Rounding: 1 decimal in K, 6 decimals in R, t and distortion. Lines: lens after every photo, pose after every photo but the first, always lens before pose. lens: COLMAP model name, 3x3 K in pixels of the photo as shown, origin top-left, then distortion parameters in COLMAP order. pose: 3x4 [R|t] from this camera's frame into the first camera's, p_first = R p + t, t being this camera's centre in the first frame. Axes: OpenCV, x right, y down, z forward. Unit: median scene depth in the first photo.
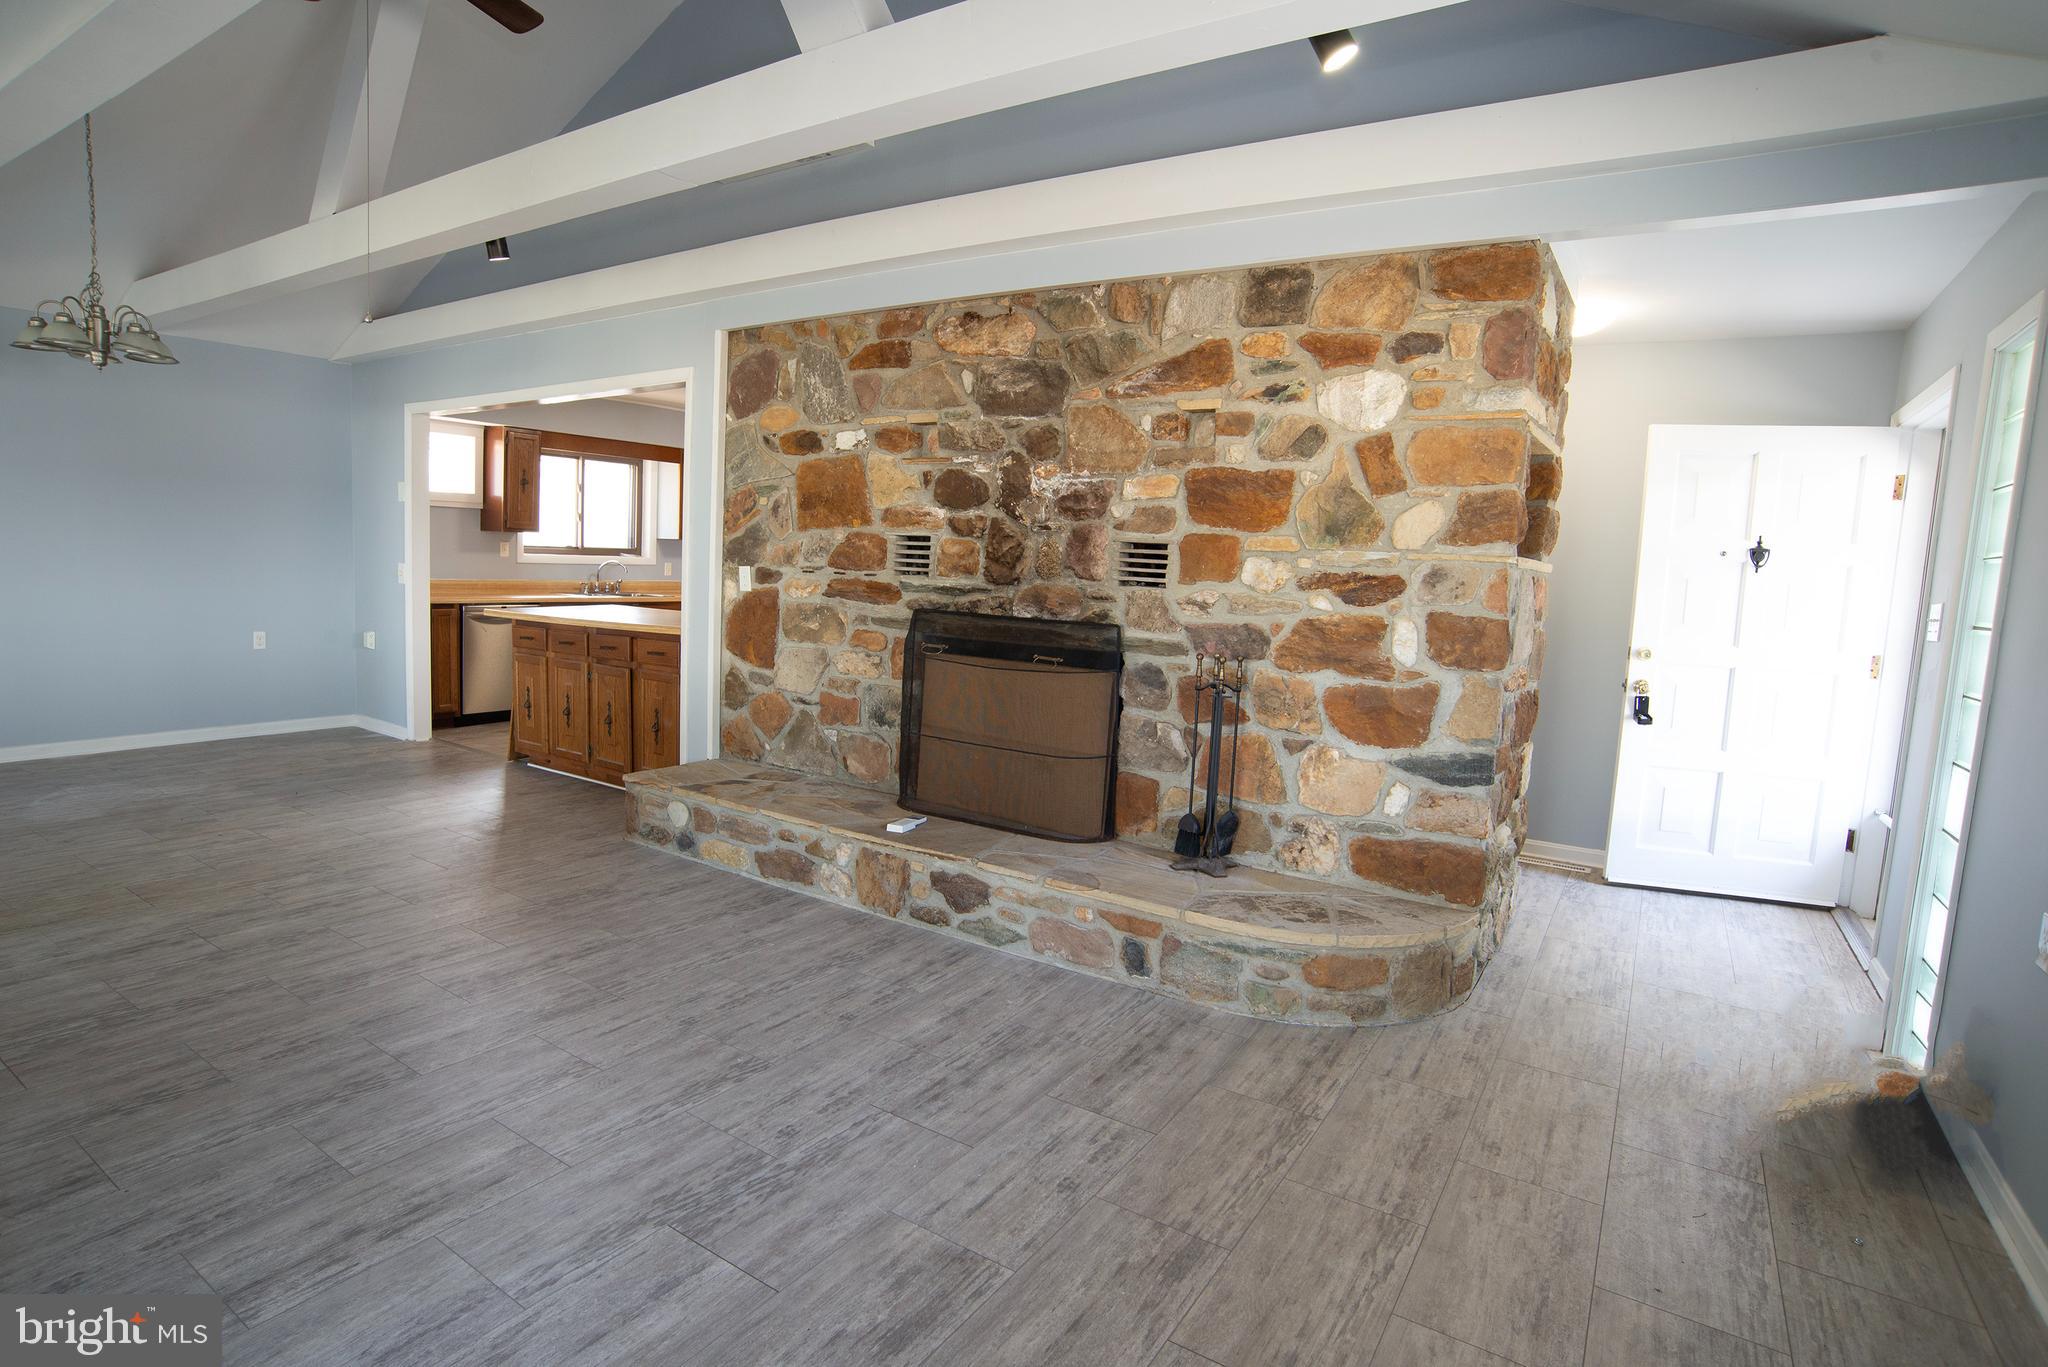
lens RADIAL K [[1036.1, 0, 1013.5], [0, 1036.1, 676.3], [0, 0, 1]] dist [-0.001221, 0.000248]
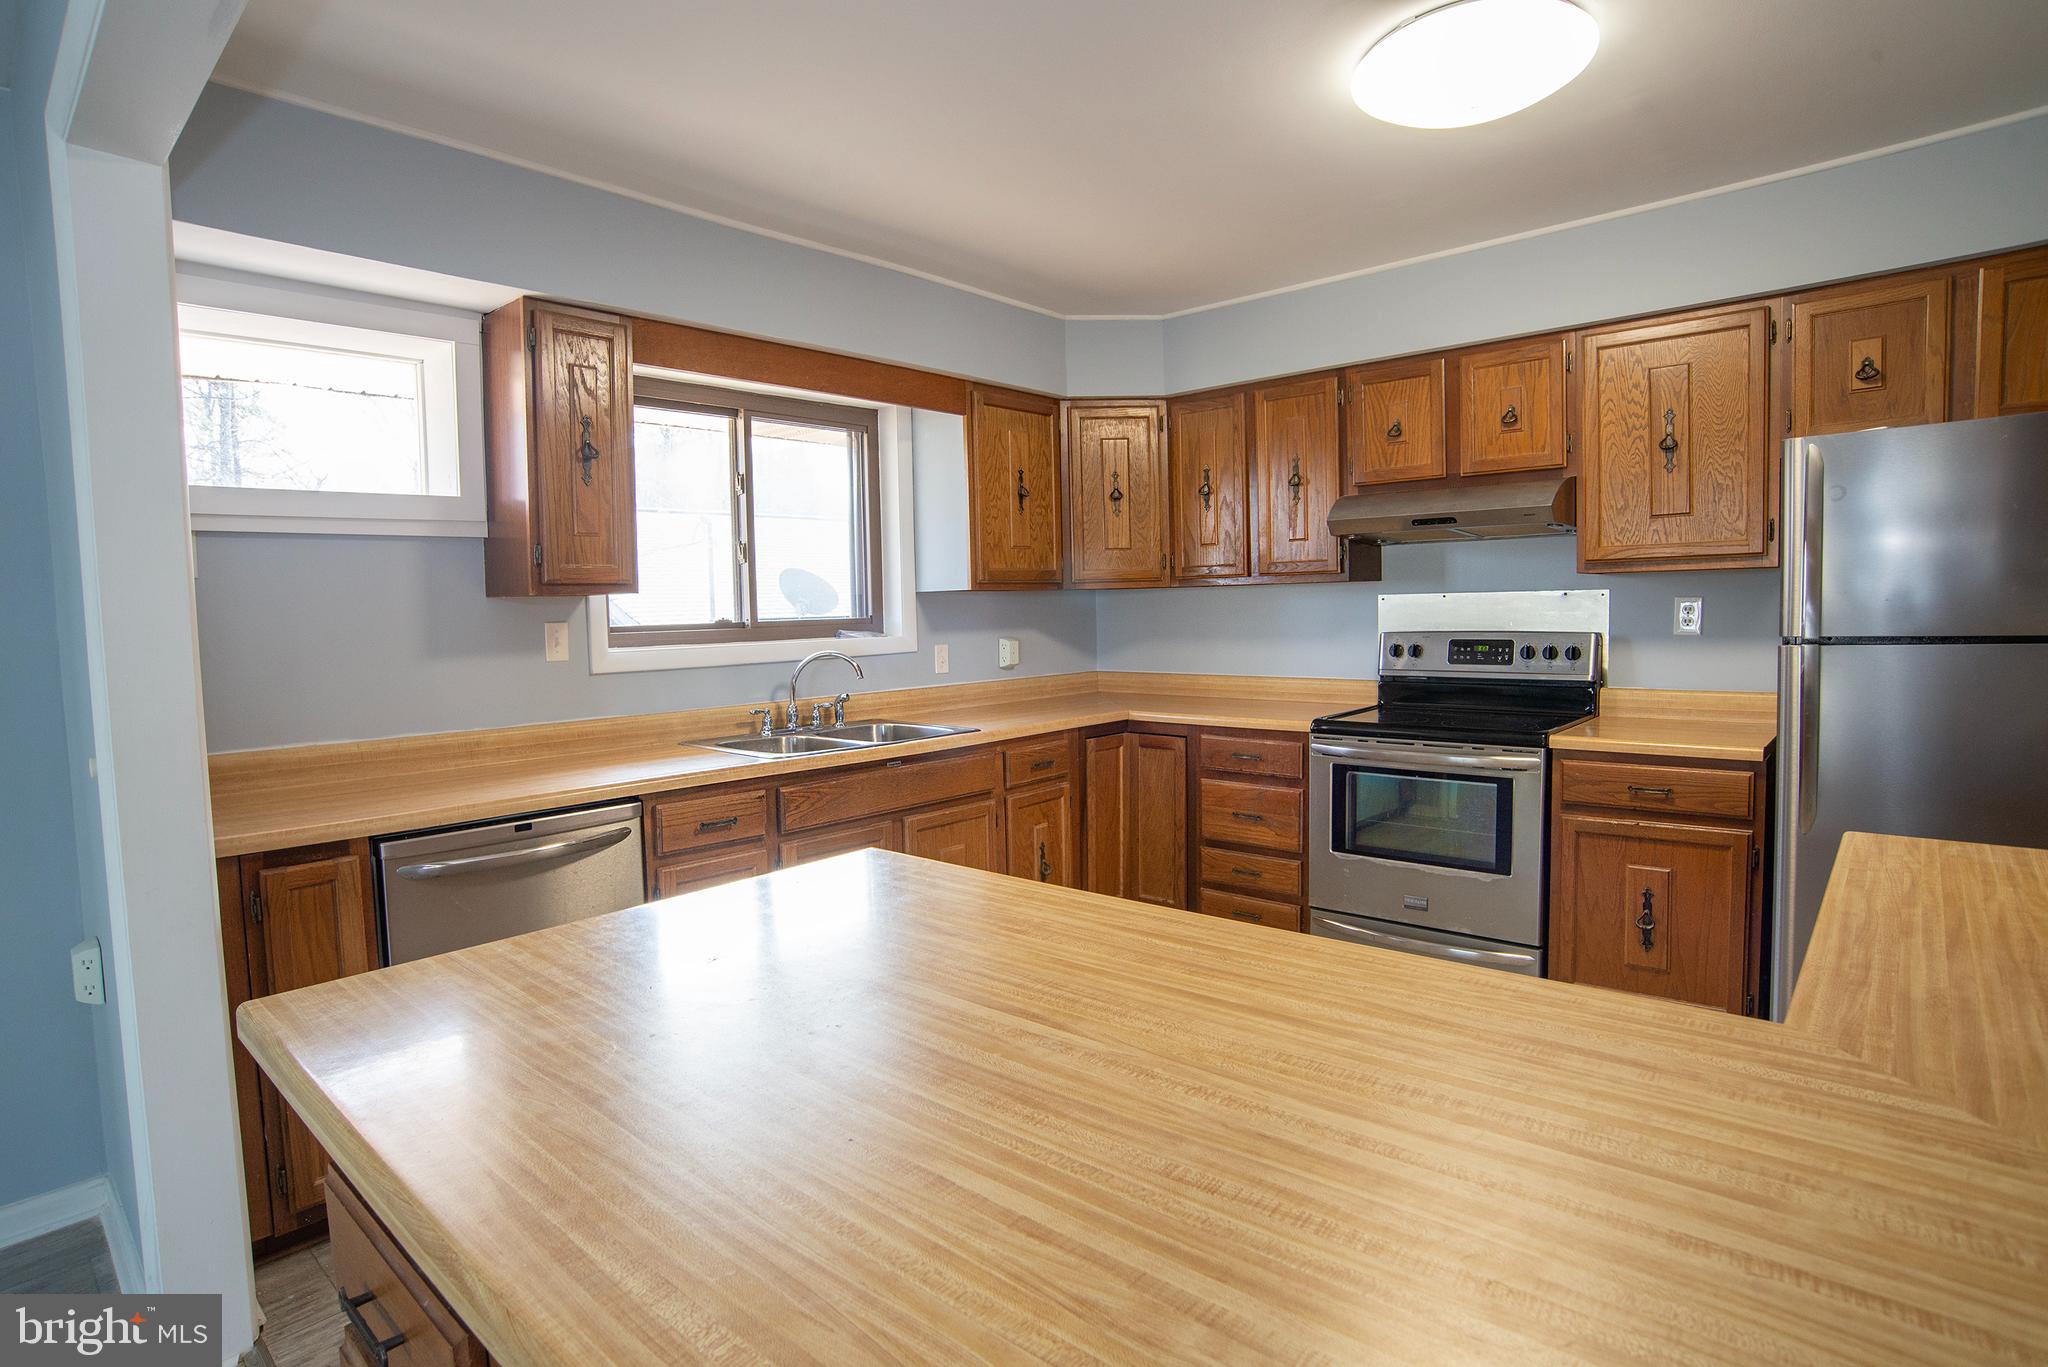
lens RADIAL K [[1036.1, 0, 1029.0], [0, 1036.1, 682.8], [0, 0, 1]] dist [-0.001221, 0.000248]
pose [[0.980815, -0.055813, -0.186782, -0.229324], [0.048771, 0.997923, -0.042093, -0.077167], [0.188744, 0.032176, 0.981499, 0.610679]]
